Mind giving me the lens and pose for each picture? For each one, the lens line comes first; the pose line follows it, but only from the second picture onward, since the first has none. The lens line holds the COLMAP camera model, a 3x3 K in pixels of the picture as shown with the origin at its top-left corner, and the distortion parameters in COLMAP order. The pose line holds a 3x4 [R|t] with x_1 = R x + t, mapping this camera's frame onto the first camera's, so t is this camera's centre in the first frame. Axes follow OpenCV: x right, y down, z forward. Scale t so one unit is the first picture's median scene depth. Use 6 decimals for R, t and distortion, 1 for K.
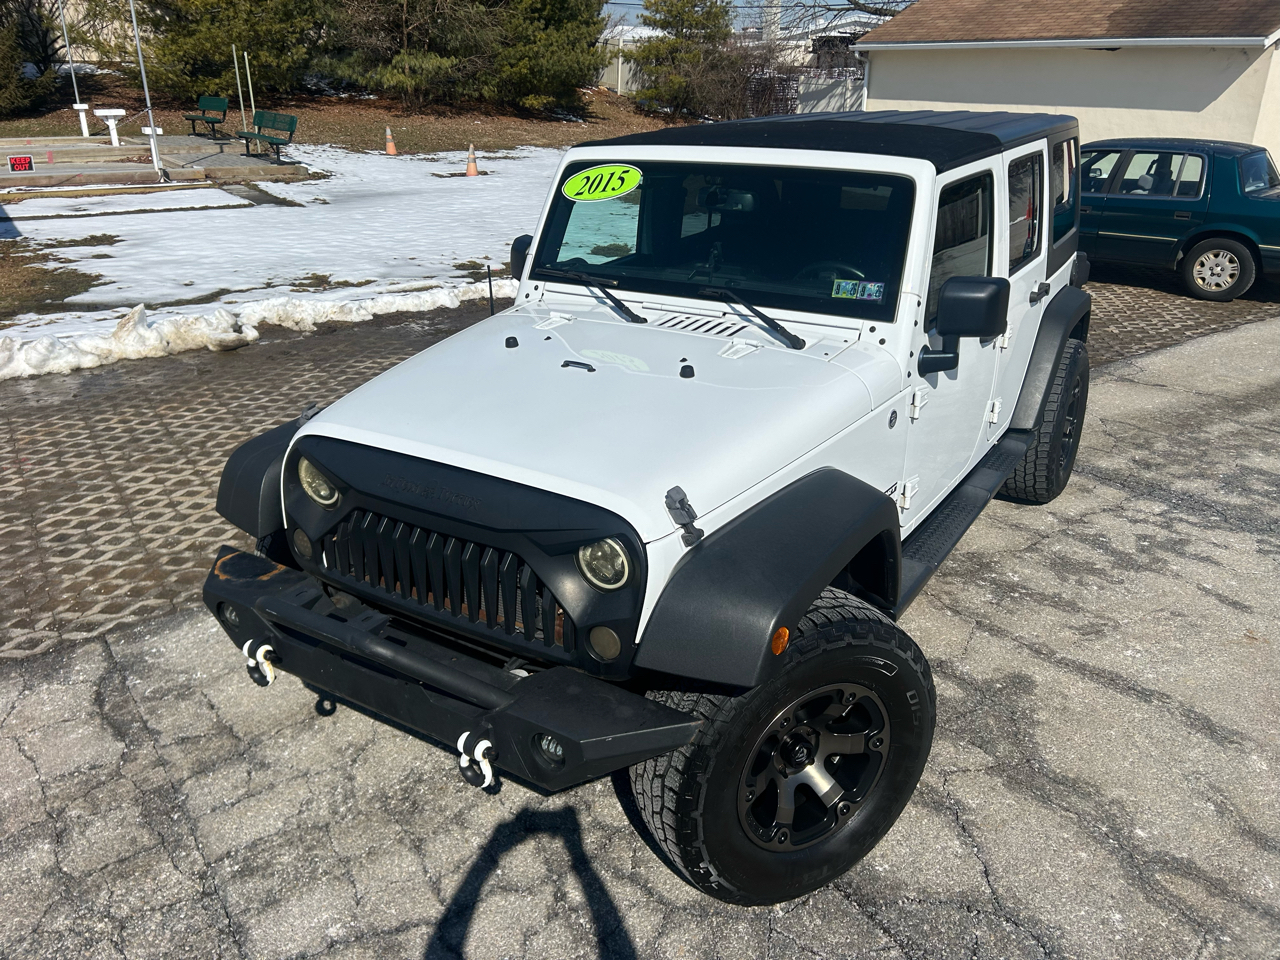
lens RADIAL K [[963.0, 0, 646.1], [0, 963.0, 482.7], [0, 0, 1]] dist [0.055380, -0.060844]
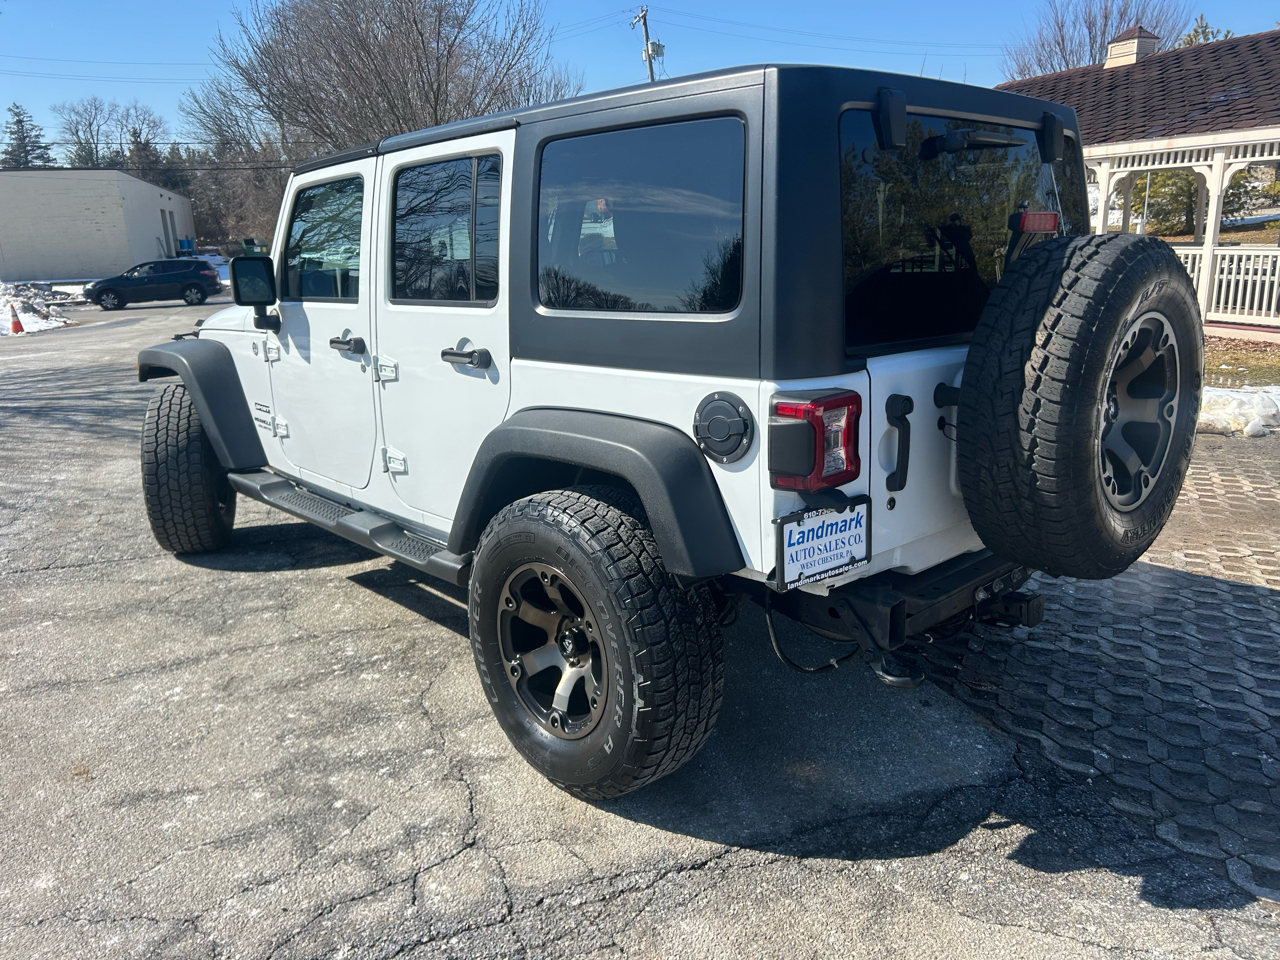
lens RADIAL K [[963.0, 0, 644.6], [0, 963.0, 481.1], [0, 0, 1]] dist [0.055380, -0.060844]
pose [[-0.251655, 0.241192, -0.937281, 1.013879], [-0.351480, 0.879551, 0.320706, -0.375879], [0.901738, 0.410143, -0.136569, 1.224141]]
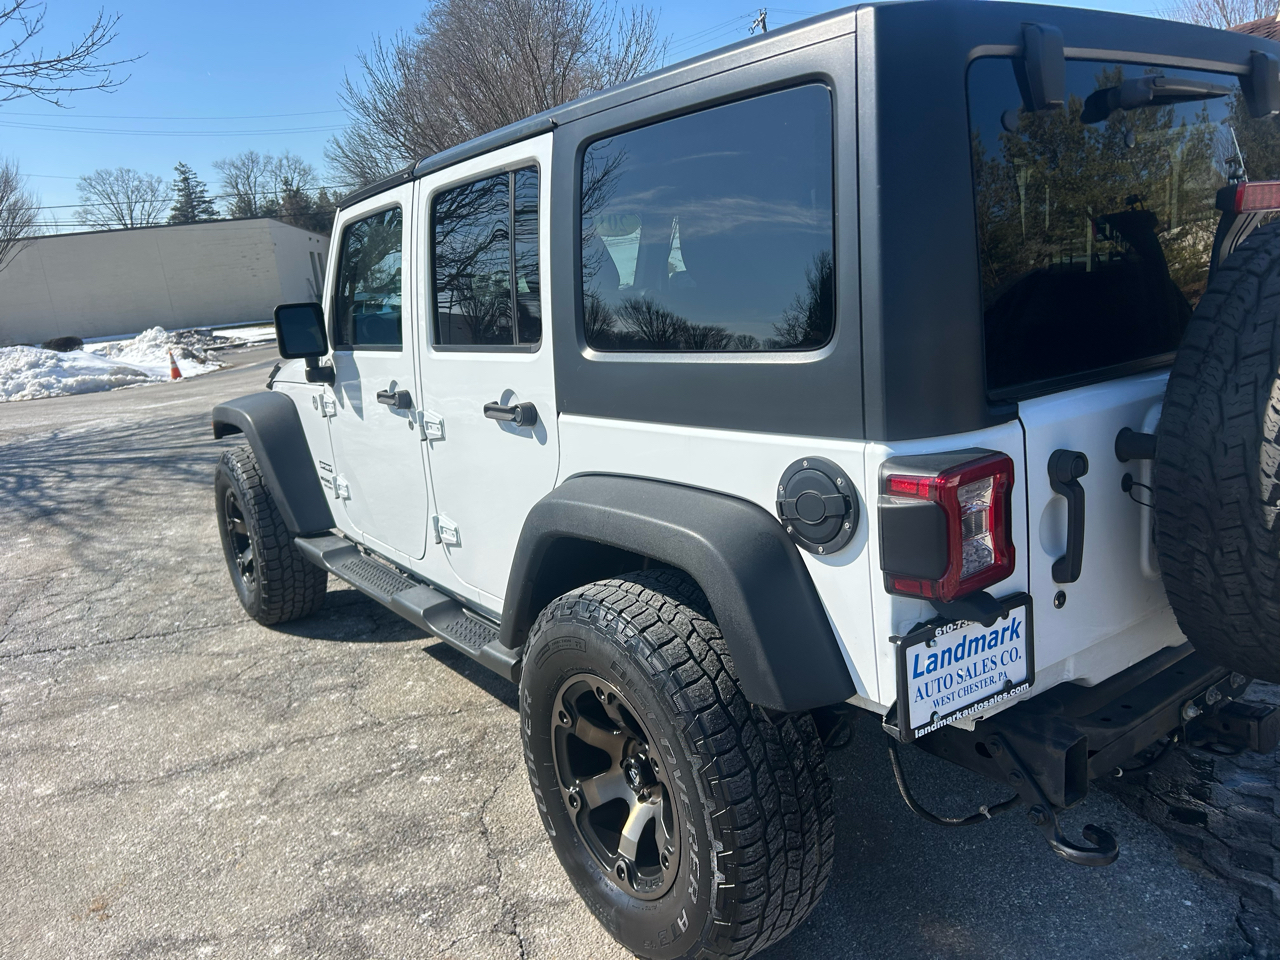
lens RADIAL K [[963.0, 0, 643.4], [0, 963.0, 496.3], [0, 0, 1]] dist [0.055380, -0.060844]
pose [[-0.372841, 0.253649, -0.892553, 0.874187], [-0.272896, 0.889395, 0.366747, -0.374970], [0.886858, 0.380313, -0.262383, 1.217384]]
